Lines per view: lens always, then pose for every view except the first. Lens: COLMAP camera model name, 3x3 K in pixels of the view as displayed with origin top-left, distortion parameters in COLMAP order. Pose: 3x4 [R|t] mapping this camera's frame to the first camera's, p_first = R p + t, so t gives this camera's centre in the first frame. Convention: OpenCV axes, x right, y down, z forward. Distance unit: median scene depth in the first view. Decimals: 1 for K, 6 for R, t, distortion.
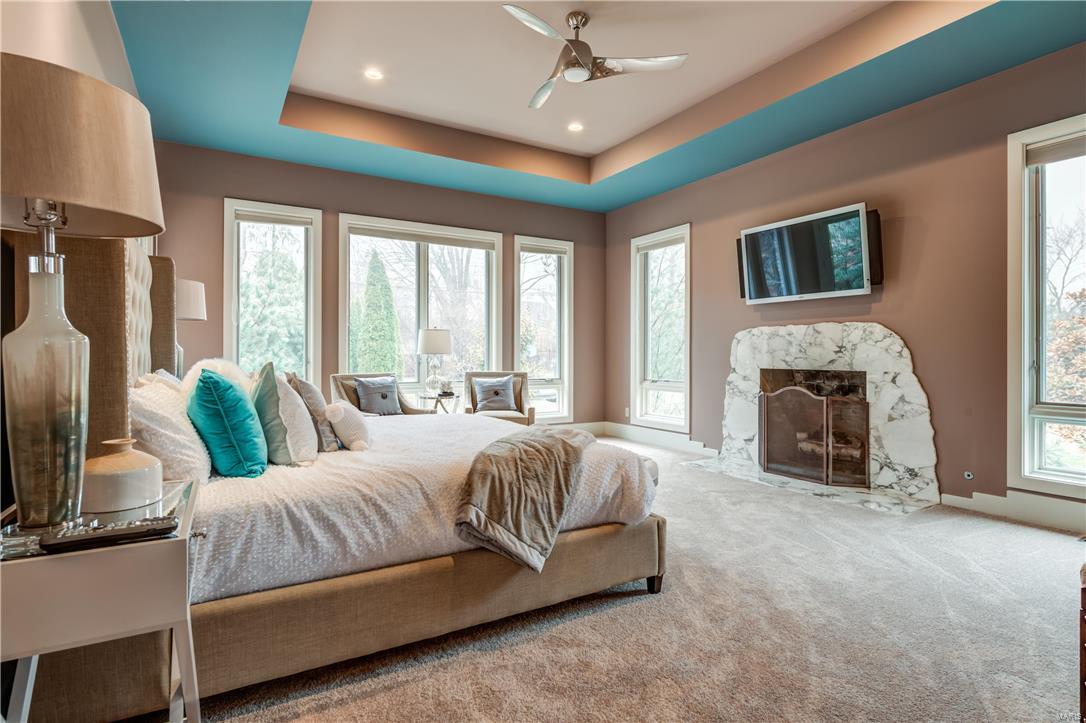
lens RADIAL K [[561.9, 0, 543.0], [0, 561.9, 361.5], [0, 0, 1]] dist [-0.000073, 0.000132]
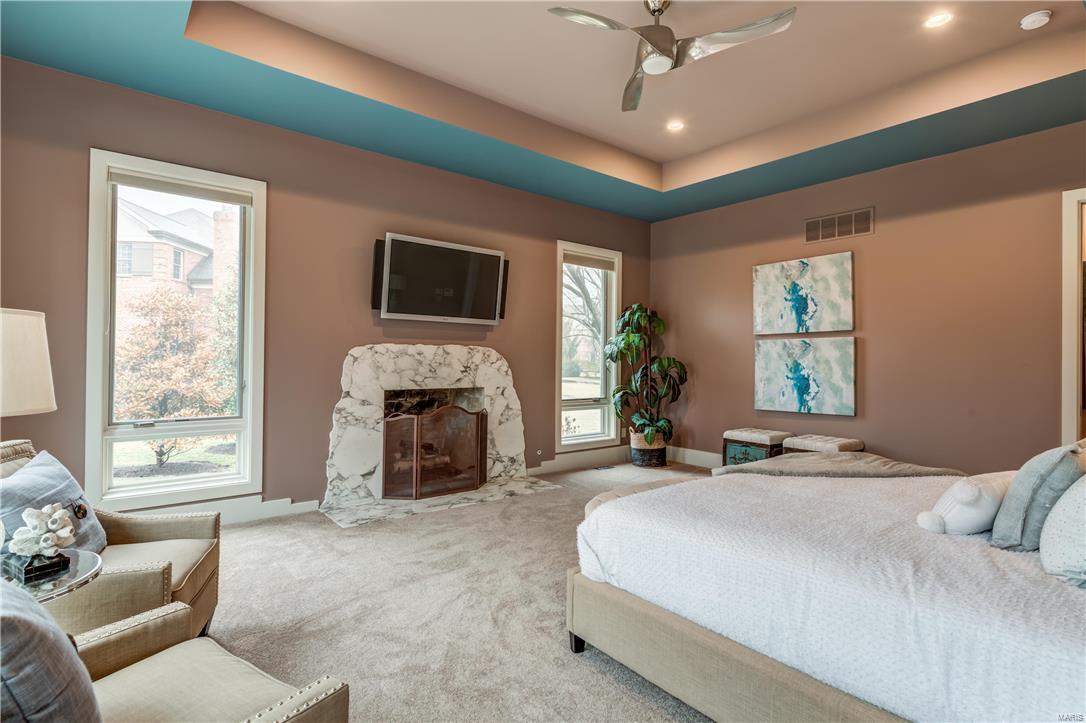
lens RADIAL K [[543.9, 0, 549.2], [0, 543.9, 358.5], [0, 0, 1]] dist [0.013430, -0.000320]
pose [[-0.160039, -0.011367, 0.987045, -0.587100], [-0.006884, 0.999922, 0.010399, -0.055983], [-0.987087, -0.005130, -0.160105, 1.009693]]
